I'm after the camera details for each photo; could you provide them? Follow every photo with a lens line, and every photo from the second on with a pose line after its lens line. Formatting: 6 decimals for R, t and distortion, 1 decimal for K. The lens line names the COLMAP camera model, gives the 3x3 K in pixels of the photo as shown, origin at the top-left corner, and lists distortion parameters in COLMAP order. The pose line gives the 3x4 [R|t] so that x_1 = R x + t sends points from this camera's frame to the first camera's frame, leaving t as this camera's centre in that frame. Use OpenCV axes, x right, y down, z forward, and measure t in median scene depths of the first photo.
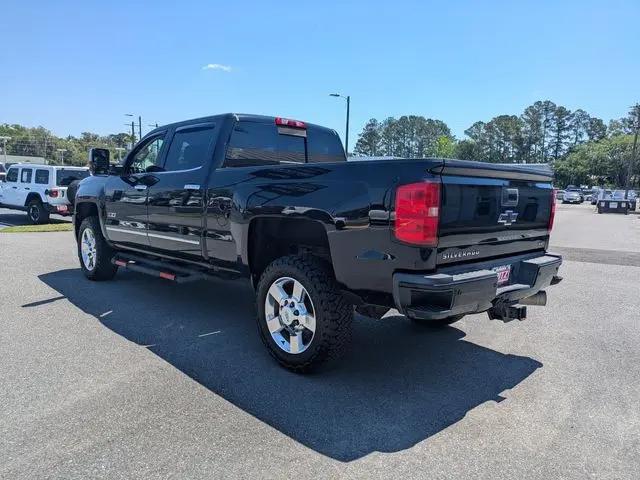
lens RADIAL K [[470.2, 0, 319.6], [0, 470.2, 234.2], [0, 0, 1]] dist [0.033178, -0.013748]
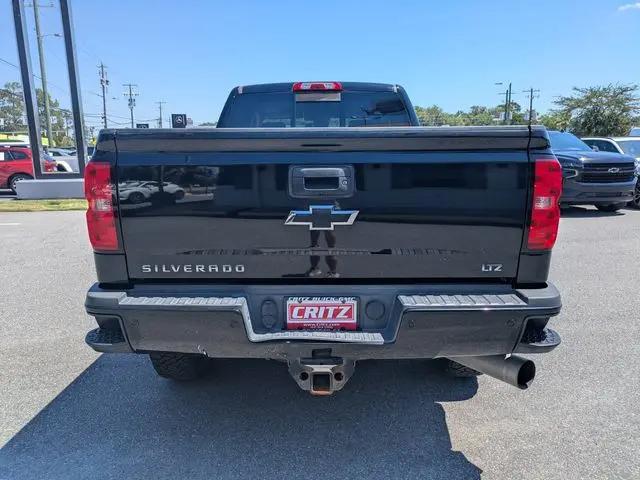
lens RADIAL K [[470.2, 0, 326.6], [0, 470.2, 237.6], [0, 0, 1]] dist [0.033178, -0.013748]
pose [[0.704965, 0.090443, -0.703452, 0.564412], [-0.041603, 0.995401, 0.086286, -0.041822], [0.708021, -0.031562, 0.705486, 0.413739]]
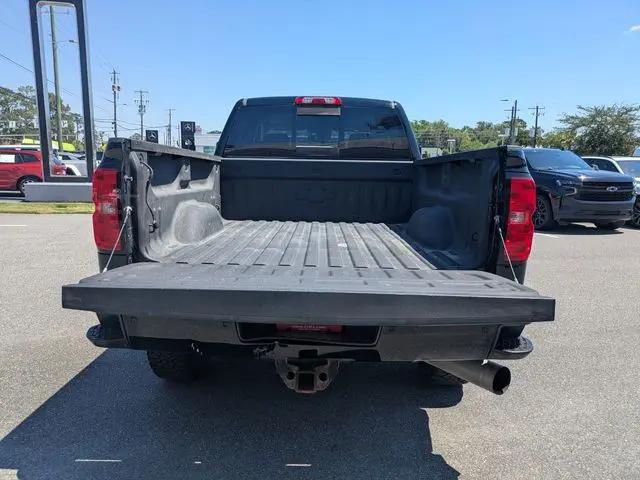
lens RADIAL K [[470.2, 0, 325.5], [0, 470.2, 234.9], [0, 0, 1]] dist [0.033178, -0.013748]
pose [[0.694604, 0.091652, -0.713530, 0.592953], [-0.070413, 0.995750, 0.059356, -0.041991], [0.715938, 0.009013, 0.698106, 0.404541]]
